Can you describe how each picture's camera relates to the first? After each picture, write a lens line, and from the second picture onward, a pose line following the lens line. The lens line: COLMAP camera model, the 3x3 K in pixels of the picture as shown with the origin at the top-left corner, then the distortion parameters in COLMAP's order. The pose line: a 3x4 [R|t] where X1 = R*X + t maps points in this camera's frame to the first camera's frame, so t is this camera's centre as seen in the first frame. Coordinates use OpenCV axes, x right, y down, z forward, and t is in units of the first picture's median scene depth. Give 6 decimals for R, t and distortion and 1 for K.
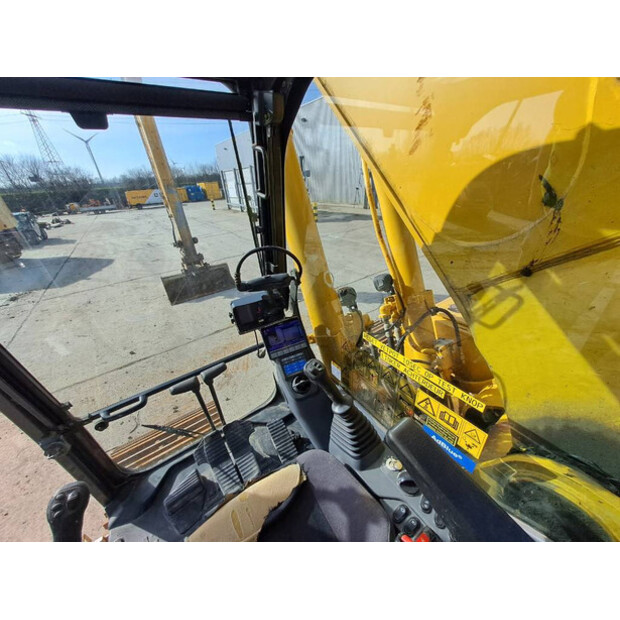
lens RADIAL K [[243.8, 0, 310.0], [0, 243.8, 310.0], [0, 0, 1]] dist [-0.000456, -0.000016]
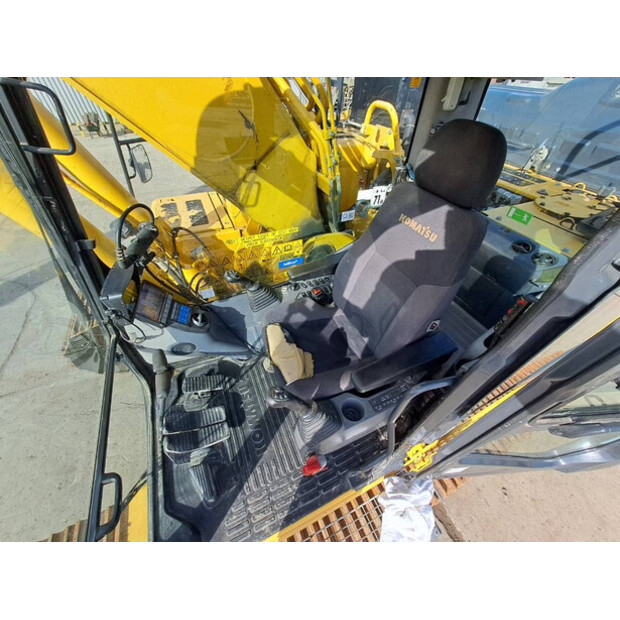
lens RADIAL K [[243.8, 0, 310.0], [0, 243.8, 310.0], [0, 0, 1]] dist [-0.000456, -0.000016]
pose [[0.182134, -0.658699, 0.730029, -1.109288], [0.433323, 0.720233, 0.541752, -0.190469], [-0.882643, 0.217667, 0.416609, 0.066073]]
